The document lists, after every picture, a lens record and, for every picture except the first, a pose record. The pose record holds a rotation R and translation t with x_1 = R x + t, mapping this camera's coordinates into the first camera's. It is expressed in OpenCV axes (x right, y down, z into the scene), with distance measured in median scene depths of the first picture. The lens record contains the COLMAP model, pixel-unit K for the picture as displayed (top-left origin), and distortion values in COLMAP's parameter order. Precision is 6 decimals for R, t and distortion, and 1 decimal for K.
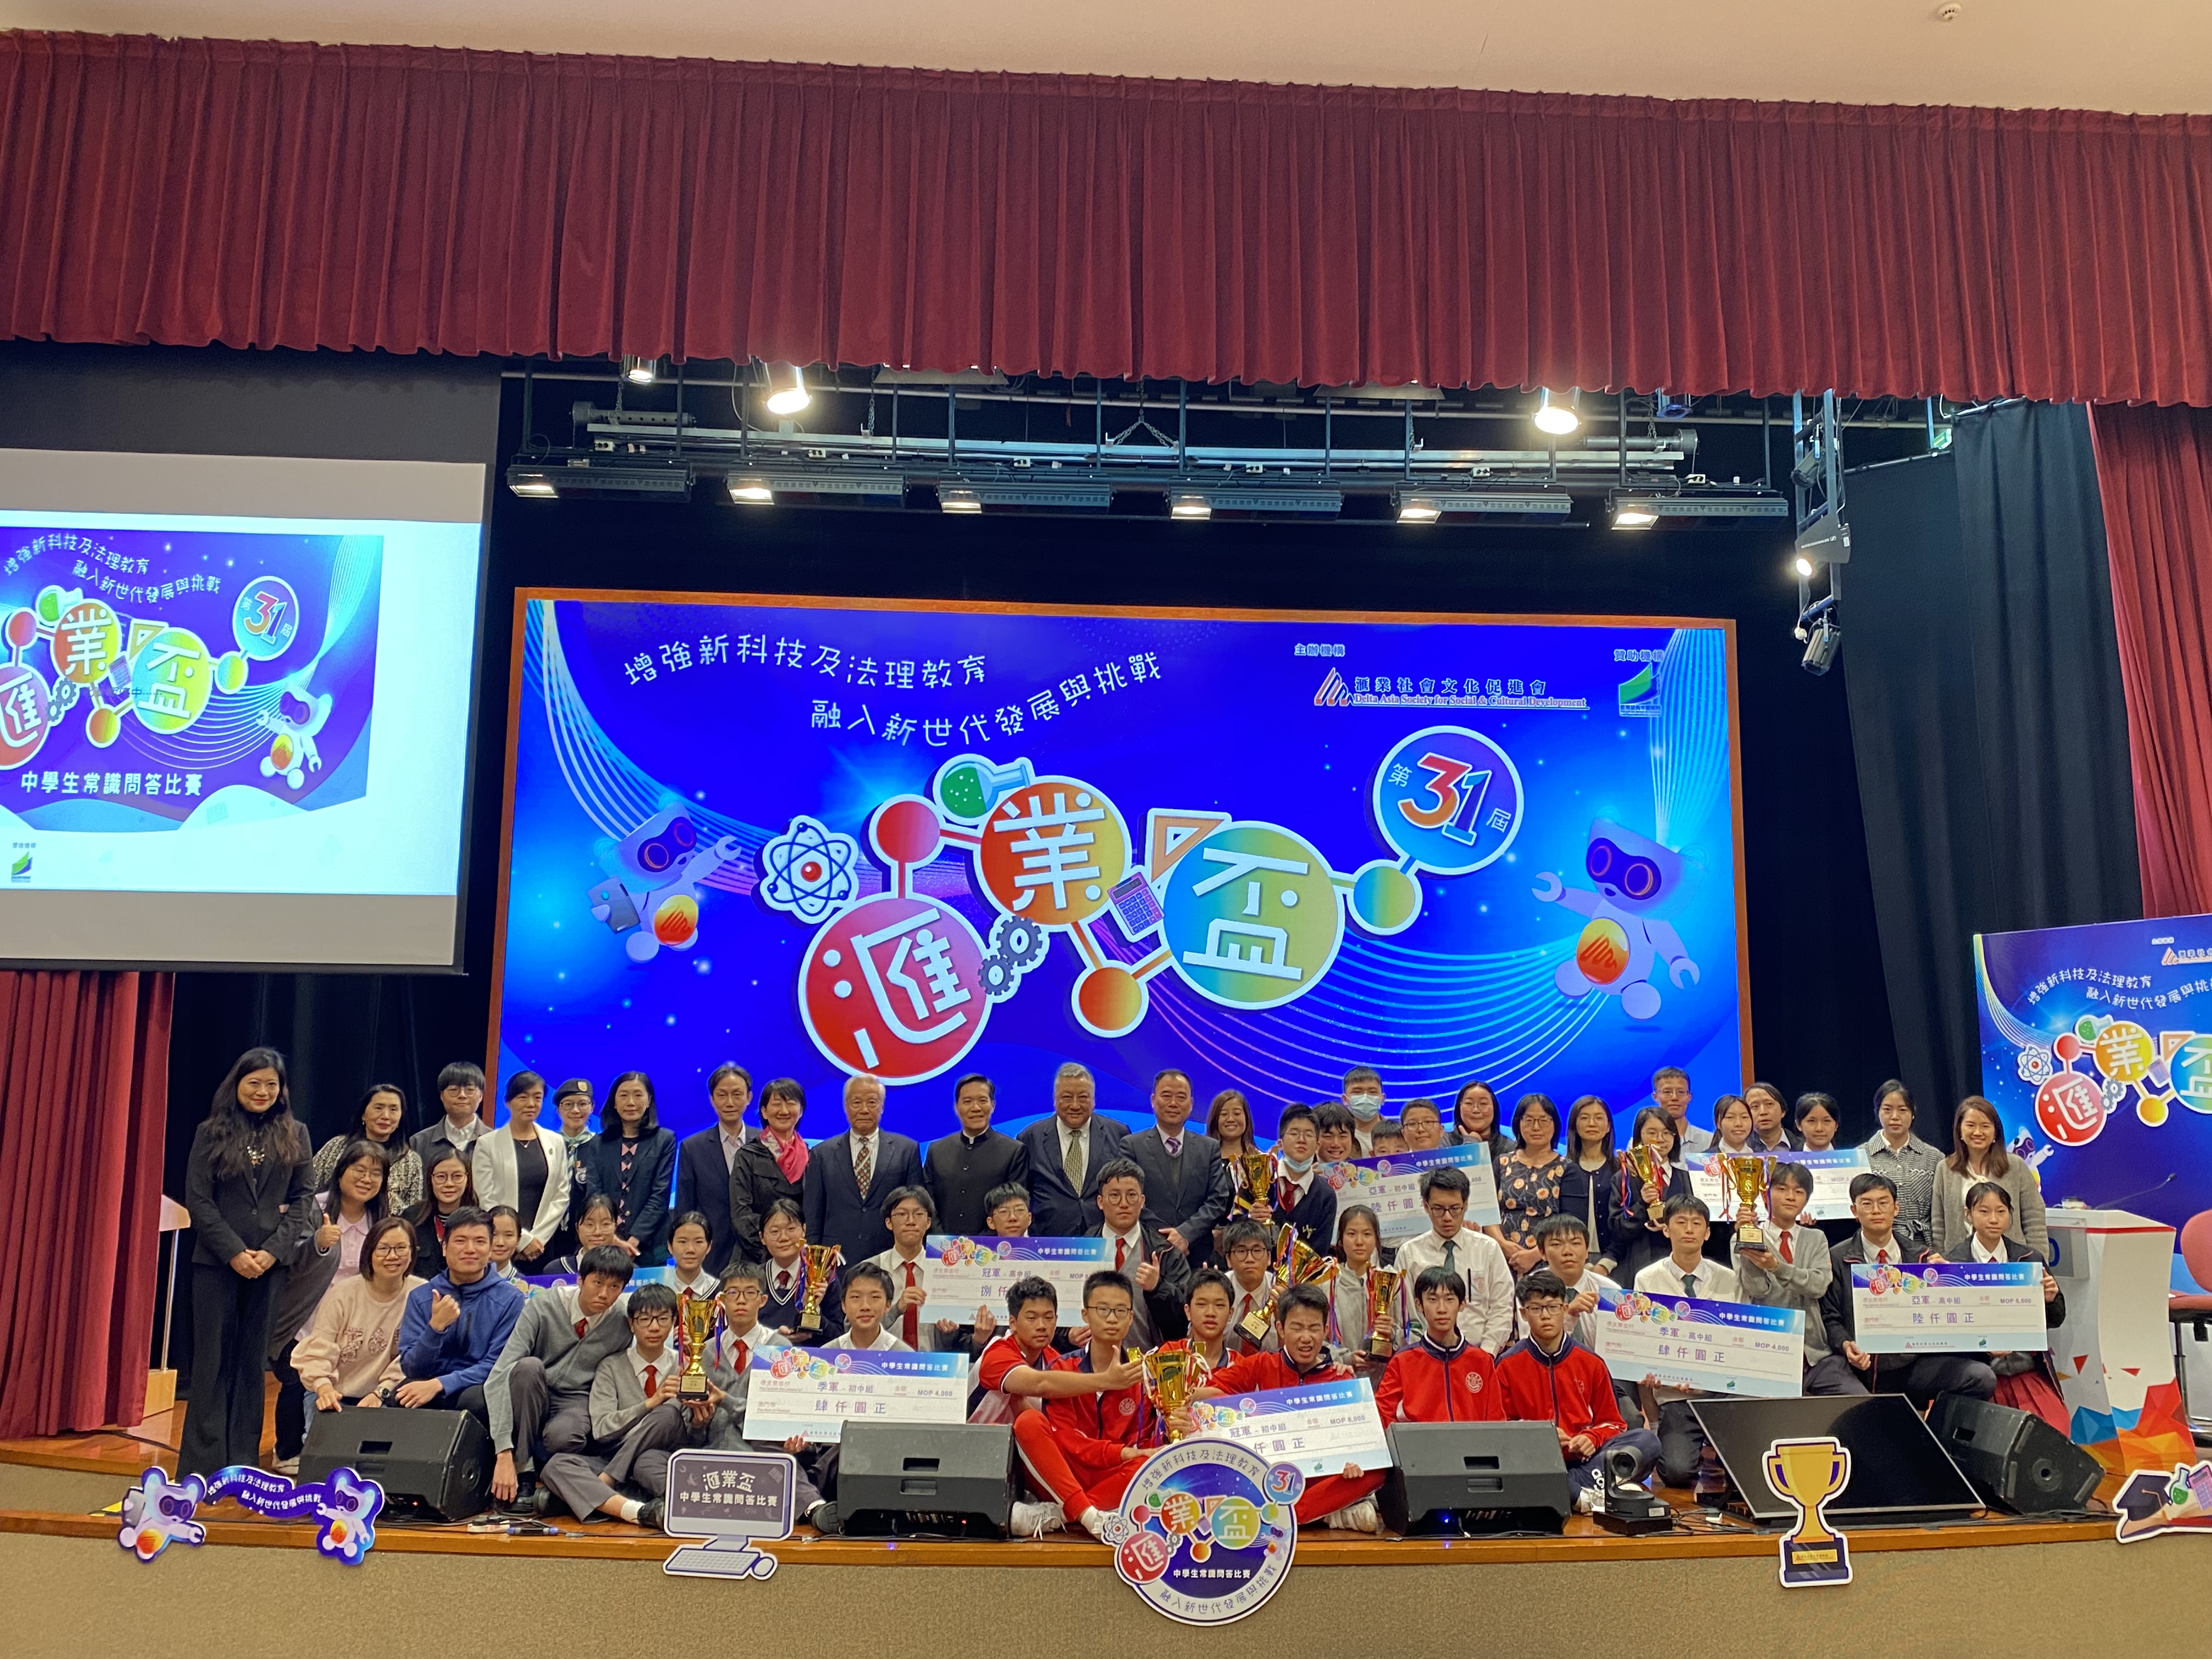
lens RADIAL K [[1871.4, 0, 1116.8], [0, 1871.4, 828.3], [0, 0, 1]] dist [0.075382, -0.095081]
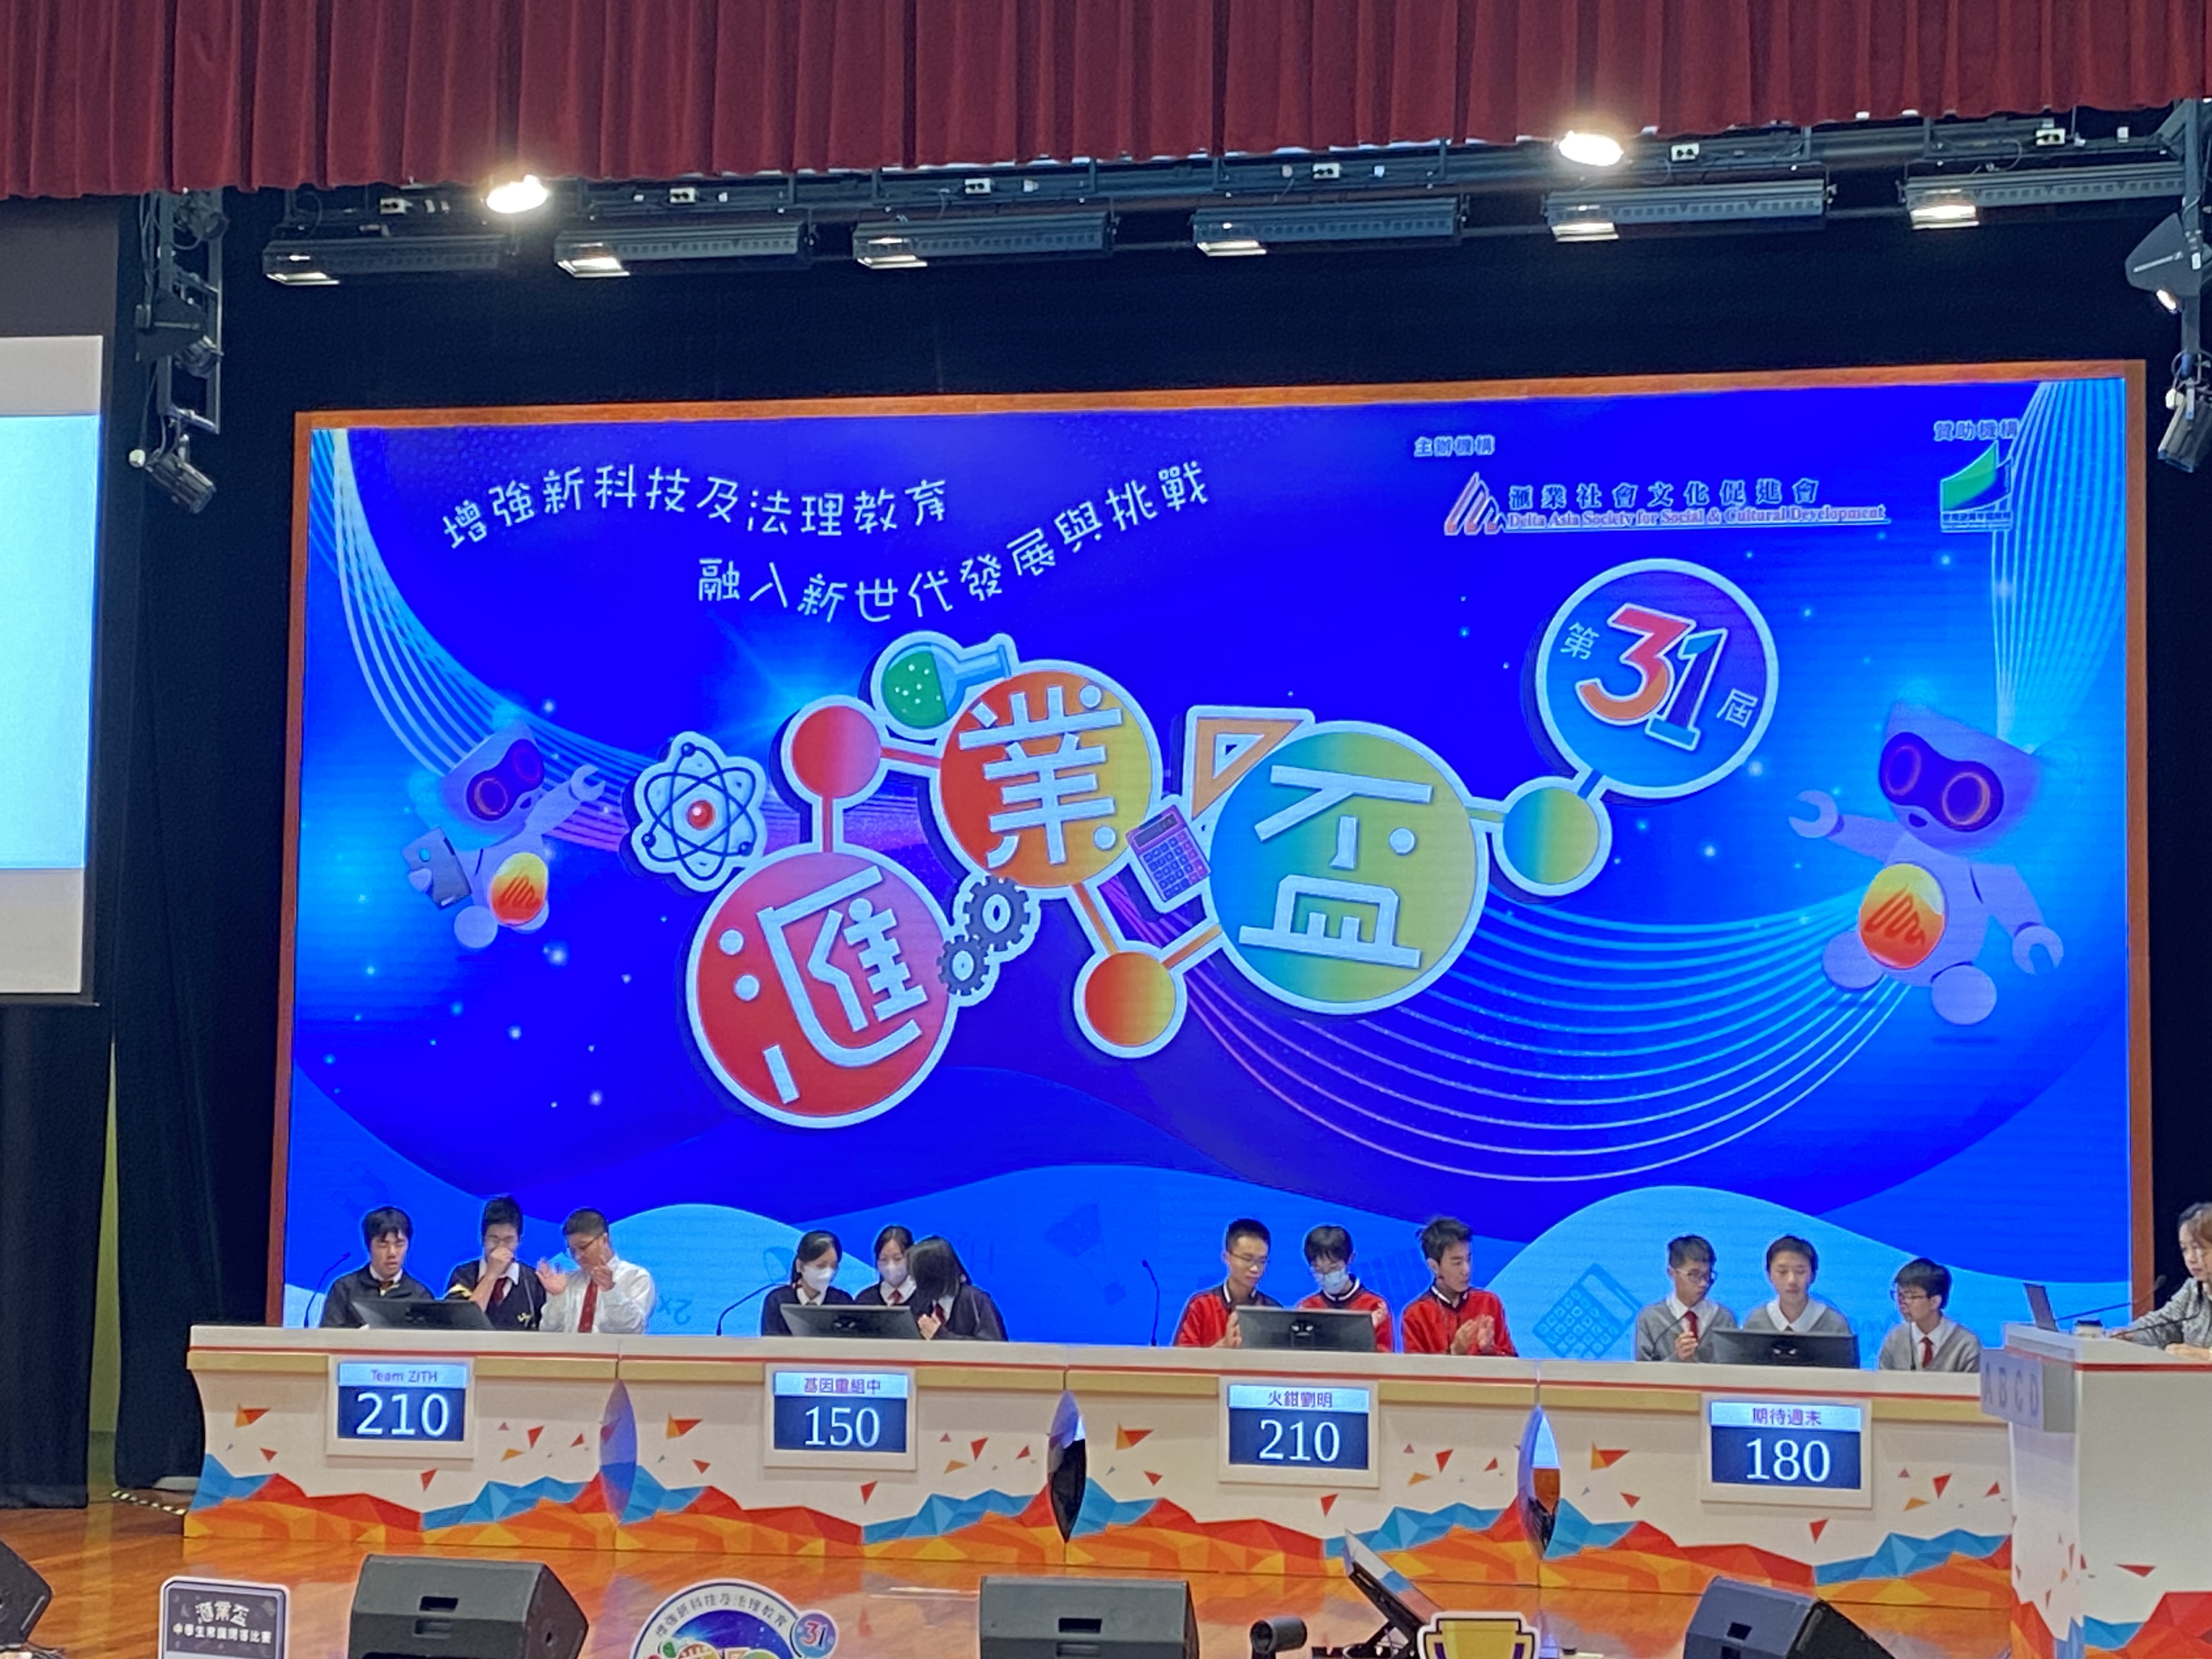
lens RADIAL K [[4028.5, 0, 1102.3], [0, 4028.5, 742.3], [0, 0, 1]] dist [0.092365, 0.000000]
pose [[0.958374, -0.023623, -0.284537, 0.390725], [0.040992, 0.997631, 0.055243, -0.077574], [0.282558, -0.064607, 0.957072, -0.354151]]
